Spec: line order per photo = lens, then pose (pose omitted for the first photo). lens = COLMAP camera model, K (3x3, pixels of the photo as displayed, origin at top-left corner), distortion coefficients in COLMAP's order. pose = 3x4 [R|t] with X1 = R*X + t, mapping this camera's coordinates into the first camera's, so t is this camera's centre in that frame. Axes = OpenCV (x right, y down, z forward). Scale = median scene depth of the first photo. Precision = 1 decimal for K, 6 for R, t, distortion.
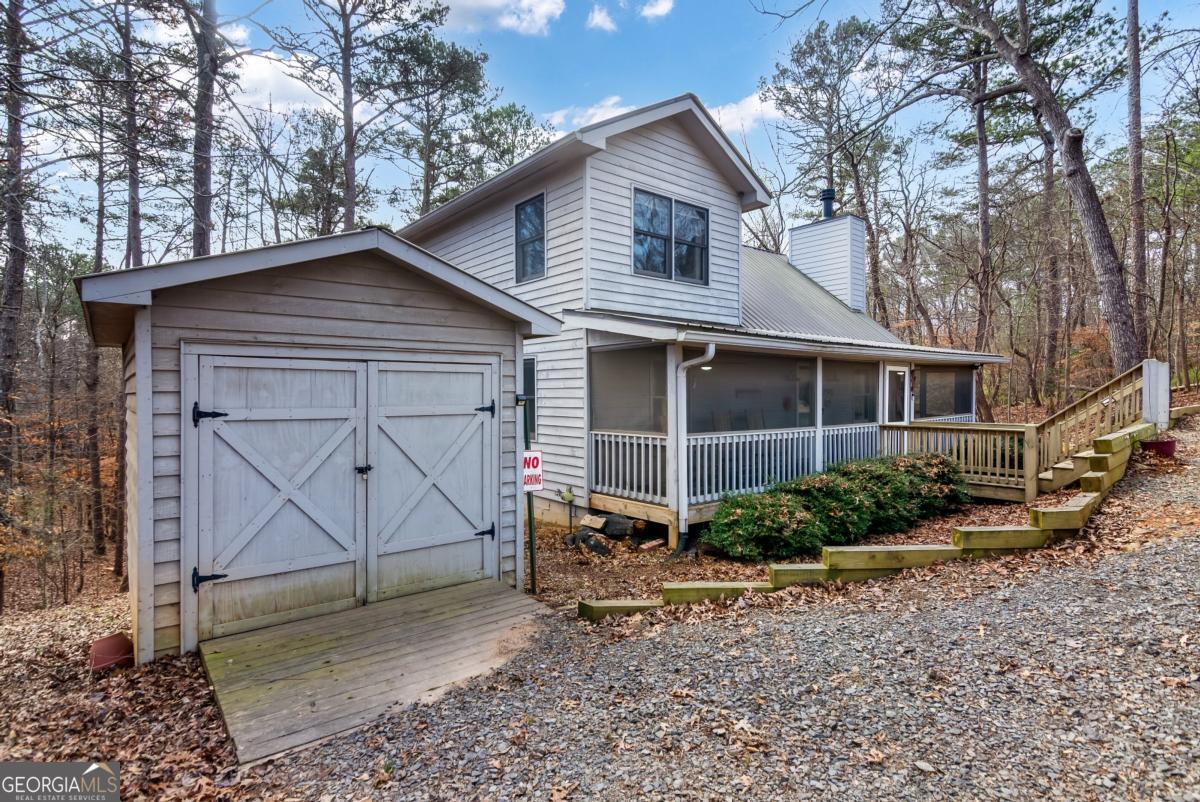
lens RADIAL K [[596.4, 0, 598.0], [0, 596.4, 395.4], [0, 0, 1]] dist [0.014131, 0.000092]
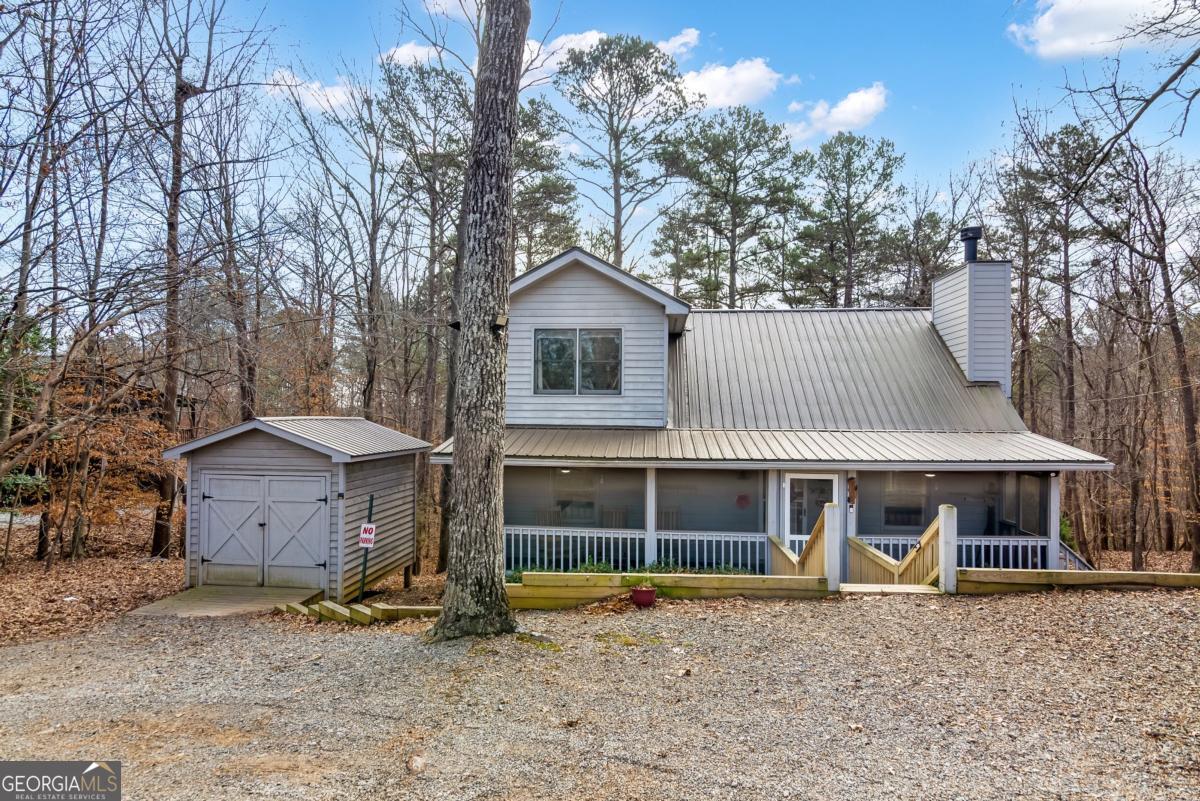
lens RADIAL K [[654.5, 0, 598.2], [0, 654.5, 415.8], [0, 0, 1]] dist [0.000653, -0.000391]
pose [[0.710257, 0.006183, -0.703915, 1.894759], [-0.014750, 0.999873, -0.006100, -0.244424], [0.703788, 0.014716, 0.710258, 0.134355]]
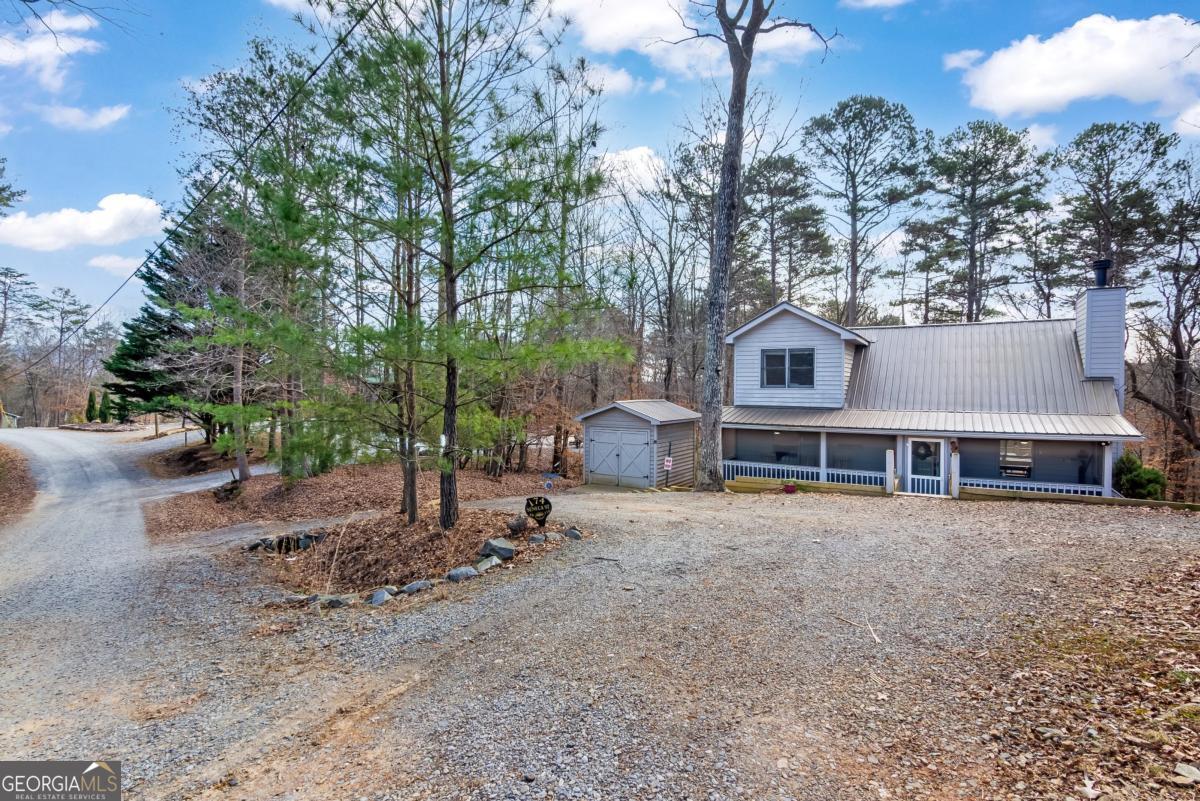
lens RADIAL K [[596.4, 0, 598.0], [0, 596.4, 394.9], [0, 0, 1]] dist [0.014131, 0.000092]
pose [[0.331007, 0.015482, -0.943501, 3.195324], [-0.012118, 0.999853, 0.012156, -0.320705], [0.943550, 0.007409, 0.331146, -0.510730]]
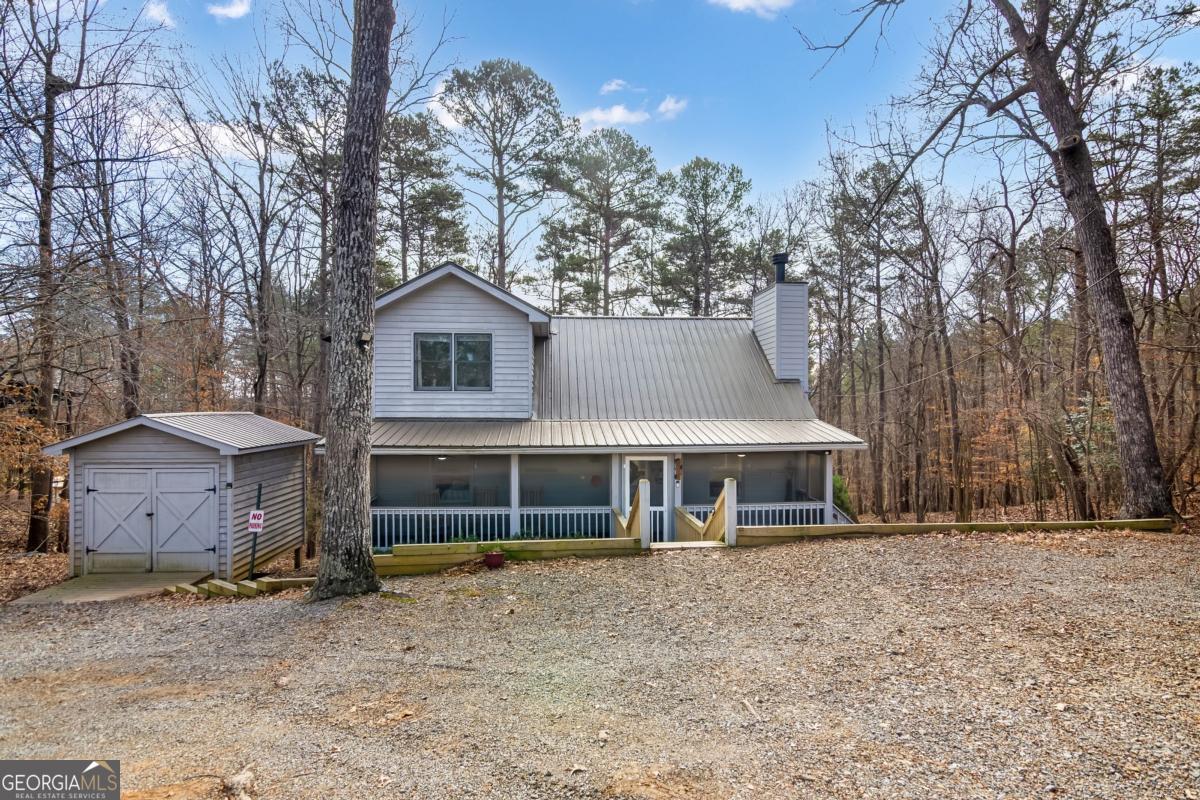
lens RADIAL K [[609.3, 0, 594.1], [0, 609.3, 410.6], [0, 0, 1]] dist [0.001421, 0.002278]
pose [[0.812646, 0.007101, -0.582714, 2.107222], [-0.006340, 0.999974, 0.003344, -0.265250], [0.582723, 0.000976, 0.812670, 0.059061]]
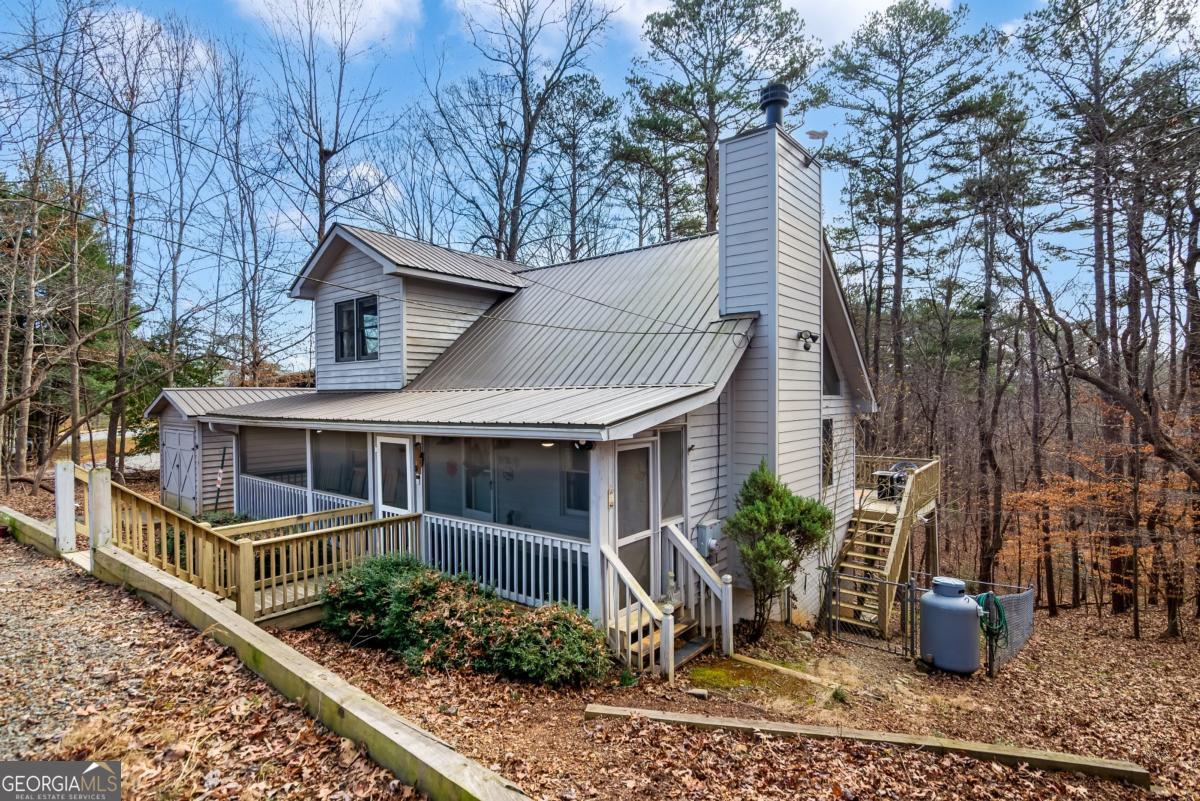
lens RADIAL K [[596.4, 0, 598.0], [0, 596.4, 394.9], [0, 0, 1]] dist [0.014131, 0.000092]
pose [[0.193839, 0.001760, -0.981032, 2.607219], [0.003095, 0.999992, 0.002405, -0.206214], [0.981029, -0.003503, 0.193832, 2.181538]]
